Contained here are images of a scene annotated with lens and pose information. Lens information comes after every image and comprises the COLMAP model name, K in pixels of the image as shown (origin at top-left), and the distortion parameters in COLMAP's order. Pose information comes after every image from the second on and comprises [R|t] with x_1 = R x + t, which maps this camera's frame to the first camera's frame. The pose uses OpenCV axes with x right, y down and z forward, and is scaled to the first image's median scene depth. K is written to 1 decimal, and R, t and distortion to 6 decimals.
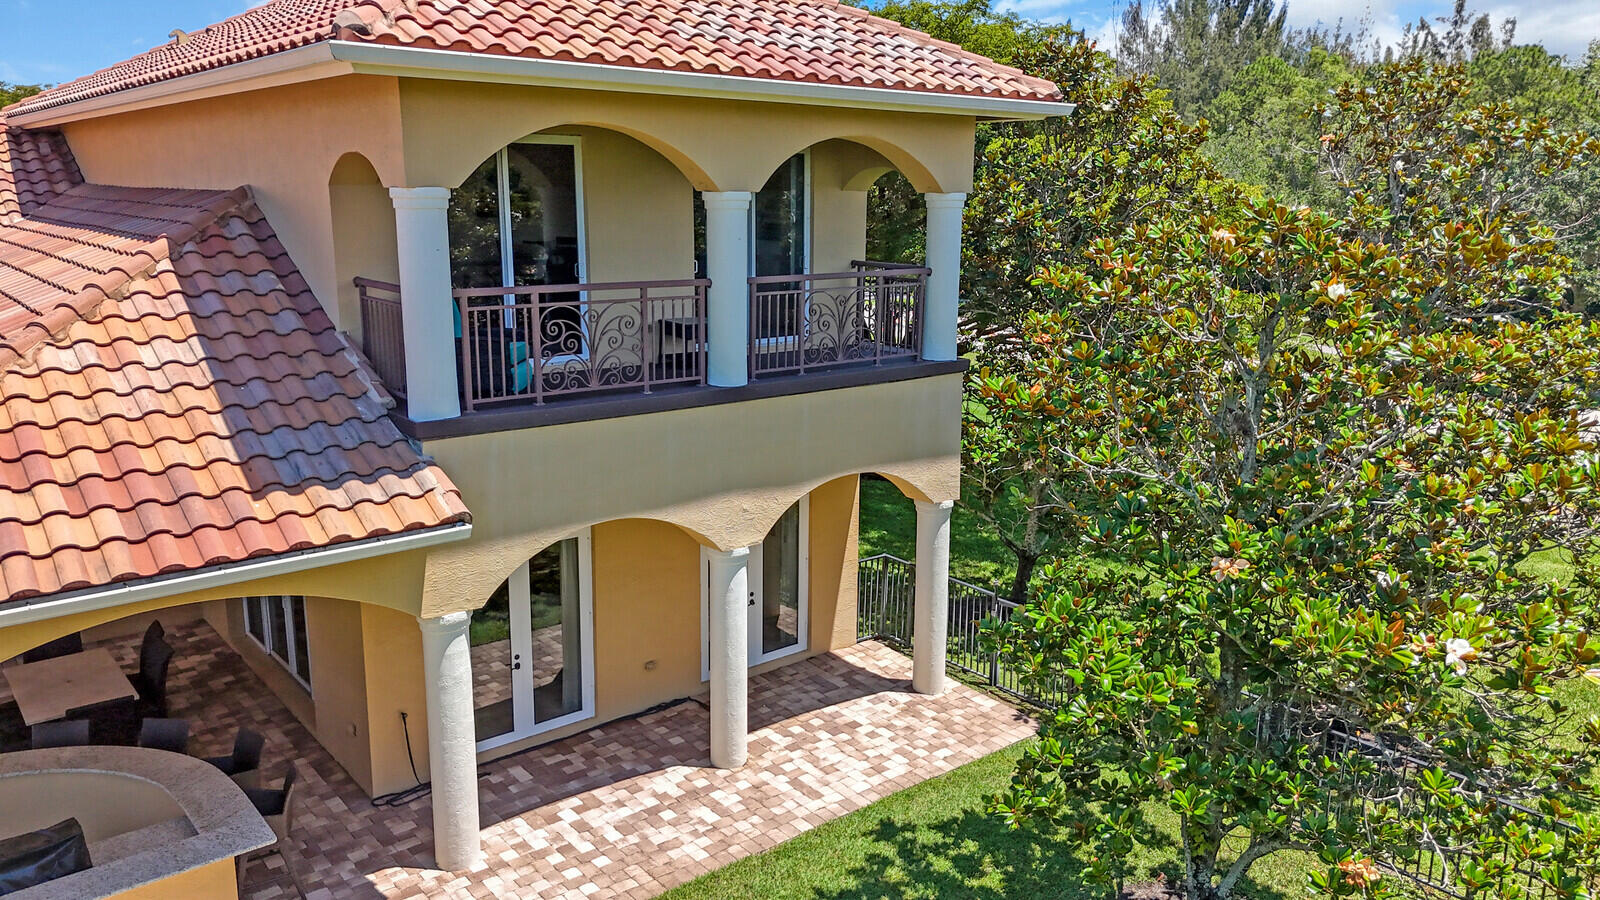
lens RADIAL K [[1165.5, 0, 791.0], [0, 1165.5, 454.4], [0, 0, 1]] dist [0.032873, -0.004601]
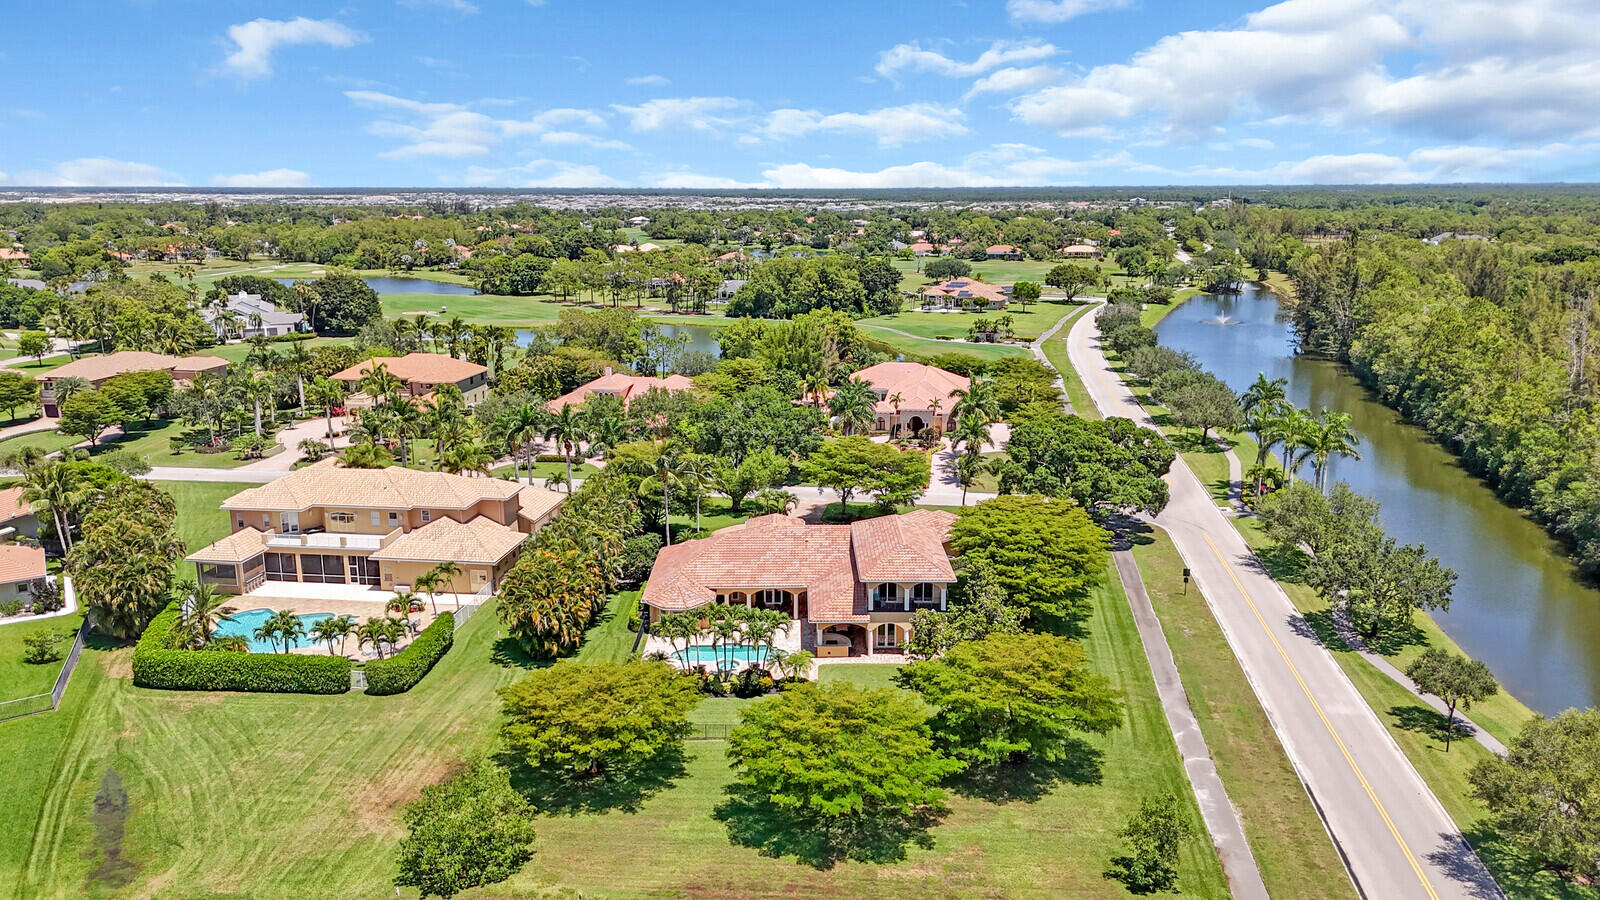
lens RADIAL K [[1151.8, 0, 800.0], [0, 1151.8, 450.0], [0, 0, 1]] dist [0.099317, -0.168179]
pose [[0.773907, 0.125482, -0.620743, 5.202246], [-0.128502, 0.990898, 0.040100, -1.710000], [0.620125, 0.048733, 0.782988, -7.198197]]
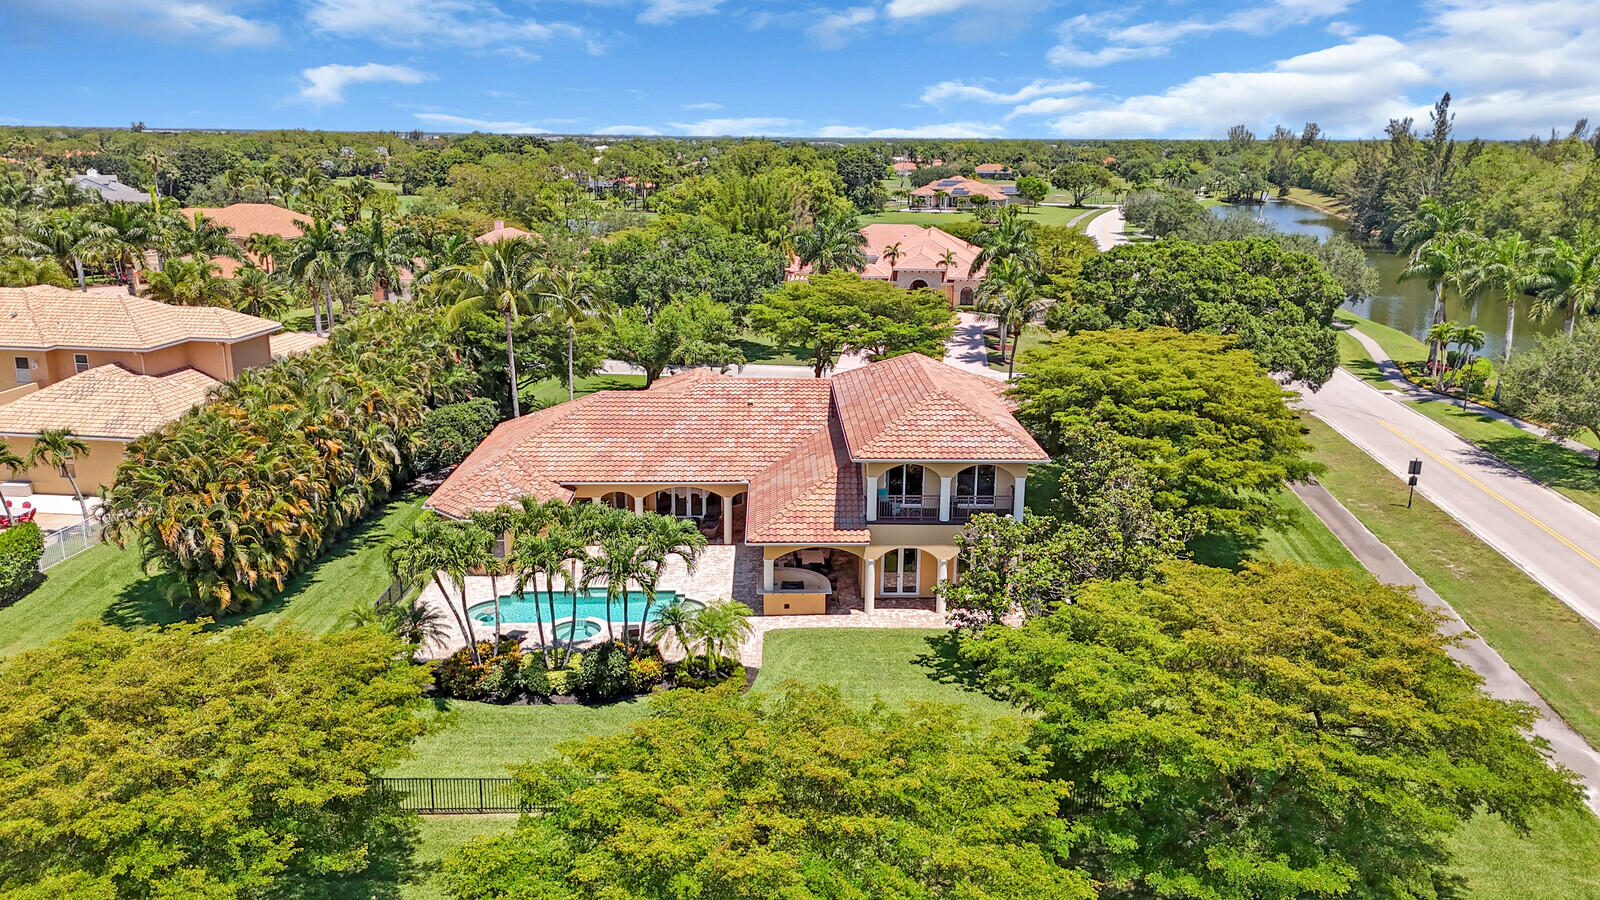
lens RADIAL K [[1151.8, 0, 800.0], [0, 1151.8, 450.0], [0, 0, 1]] dist [0.099317, -0.168179]
pose [[0.787040, 0.154566, -0.597224, 2.330863], [-0.136187, 0.987751, 0.076166, -0.655432], [0.601682, 0.021388, 0.798450, -3.090256]]
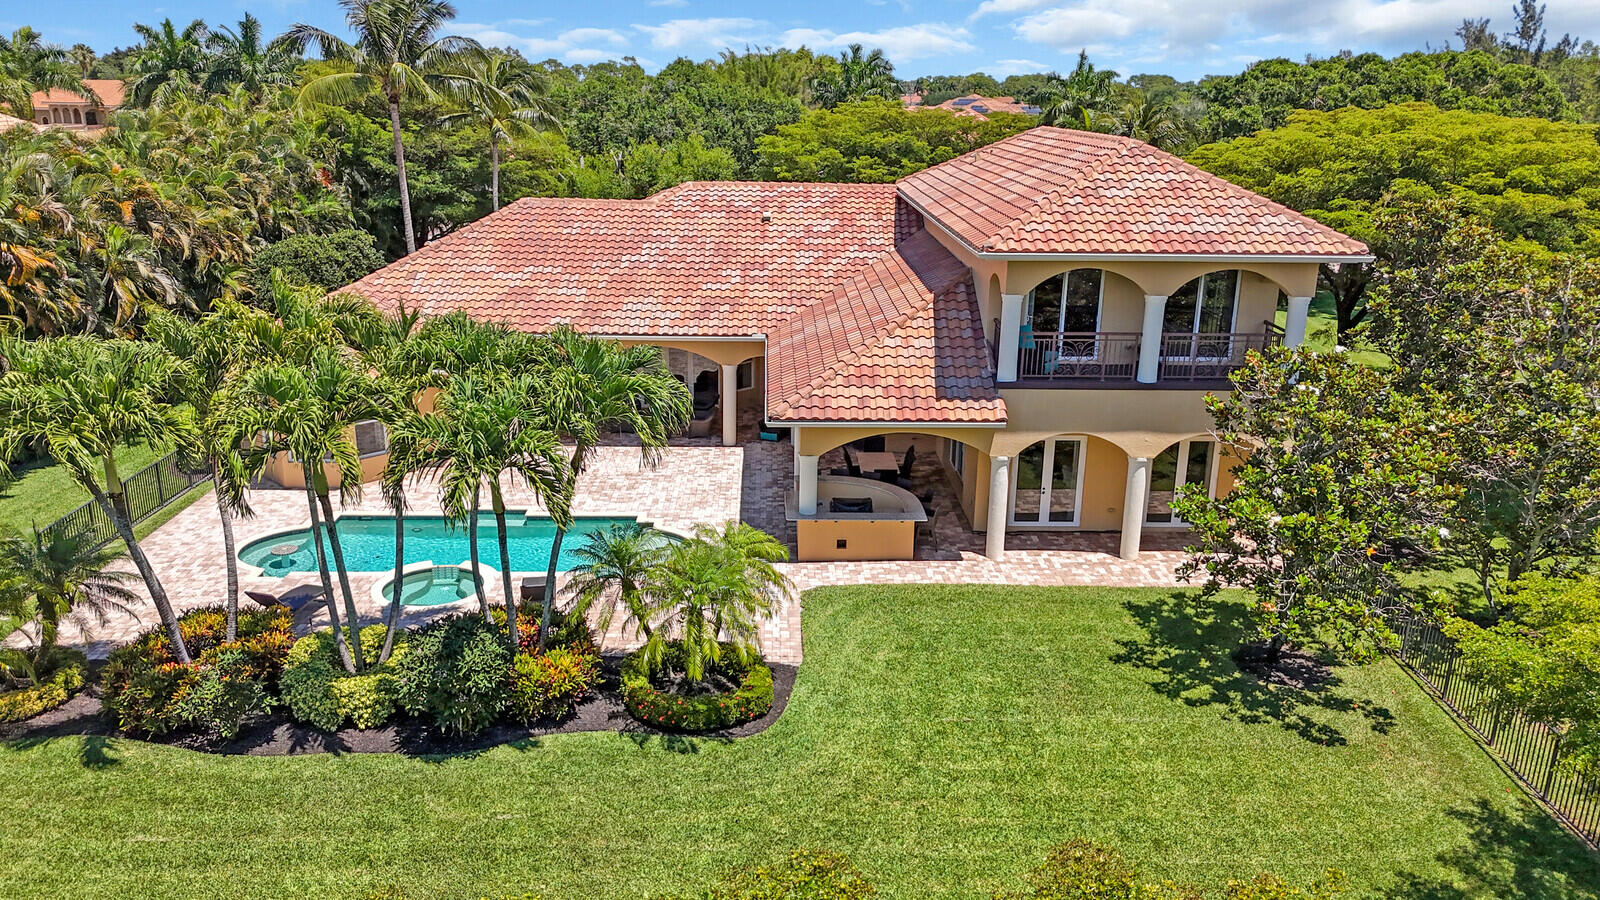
lens RADIAL K [[1165.5, 0, 791.0], [0, 1165.5, 454.4], [0, 0, 1]] dist [0.032873, -0.004601]
pose [[0.783699, 0.183849, -0.593309, 0.885127], [-0.140104, 0.982898, 0.119508, -0.112595], [0.605133, -0.010533, 0.796054, -1.346079]]
